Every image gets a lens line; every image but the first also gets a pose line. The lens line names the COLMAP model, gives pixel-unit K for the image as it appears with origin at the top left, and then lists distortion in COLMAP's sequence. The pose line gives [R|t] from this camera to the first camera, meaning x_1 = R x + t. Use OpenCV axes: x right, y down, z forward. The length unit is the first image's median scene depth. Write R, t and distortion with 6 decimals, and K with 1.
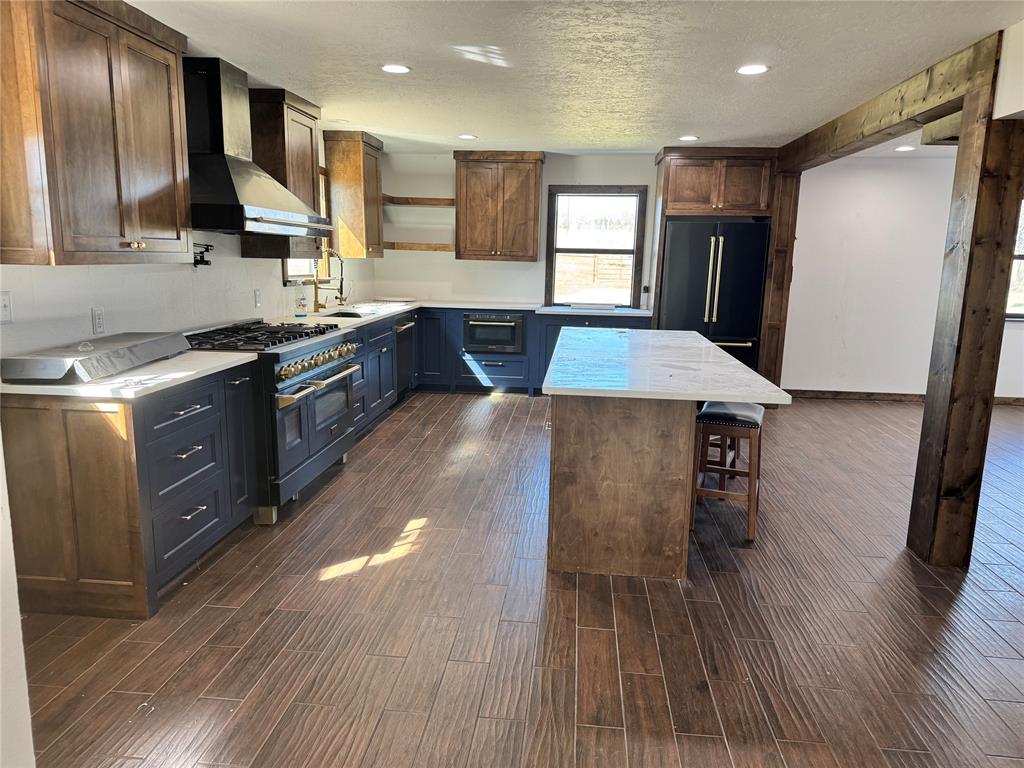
lens RADIAL K [[711.6, 0, 517.8], [0, 711.6, 388.4], [0, 0, 1]] dist [0.066806, -0.087818]
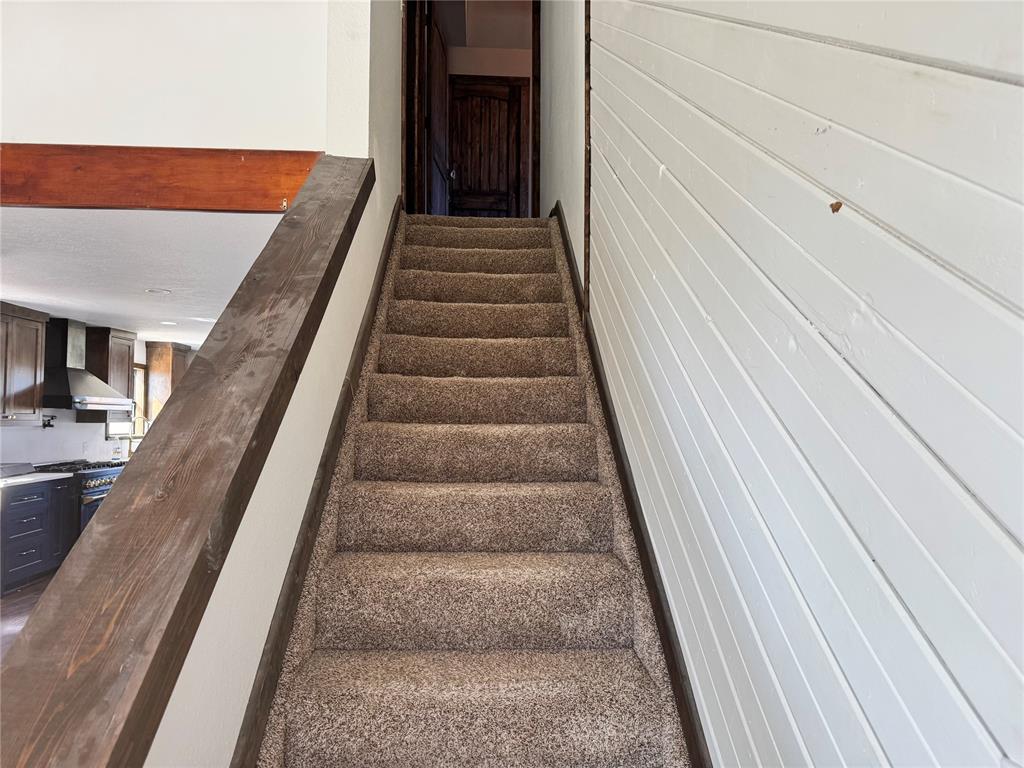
lens RADIAL K [[711.6, 0, 512.4], [0, 711.6, 386.6], [0, 0, 1]] dist [0.066806, -0.087818]
pose [[0.989103, -0.006308, 0.147089, 0.461106], [0.038884, 0.974798, -0.219673, 0.176122], [-0.141996, 0.222999, 0.964421, -0.952244]]
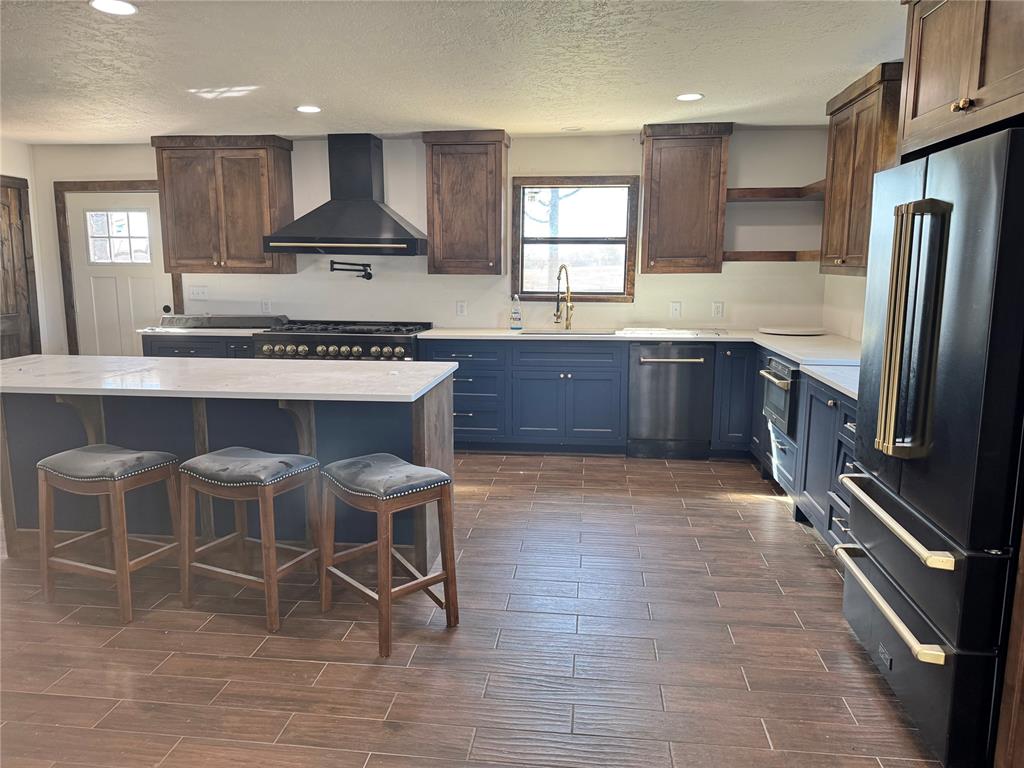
lens RADIAL K [[711.6, 0, 514.7], [0, 711.6, 382.5], [0, 0, 1]] dist [0.066806, -0.087818]
pose [[-0.021404, 0.139582, -0.989979, 1.094745], [-0.189447, 0.971700, 0.141101, -0.251776], [0.981658, 0.190569, 0.005645, 1.475300]]
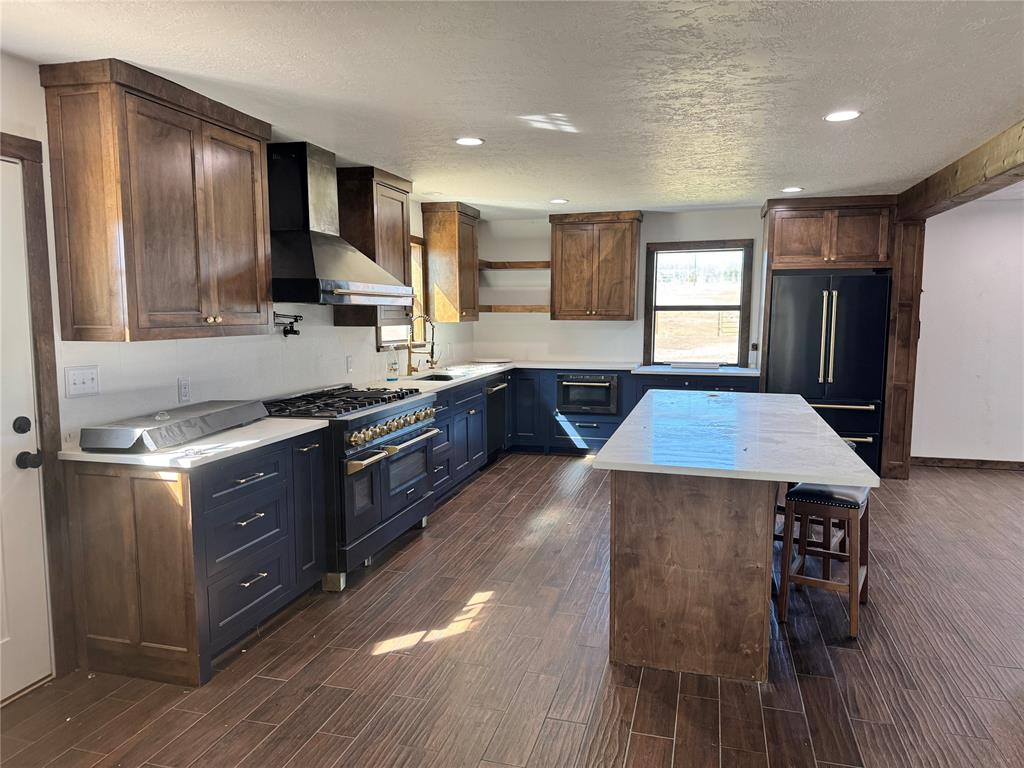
lens RADIAL K [[711.6, 0, 508.8], [0, 711.6, 389.1], [0, 0, 1]] dist [0.066806, -0.087818]
pose [[0.982920, -0.002105, -0.184022, 0.074374], [-0.011982, 0.997081, -0.075405, -0.018881], [0.183643, 0.076322, 0.980026, 0.043218]]
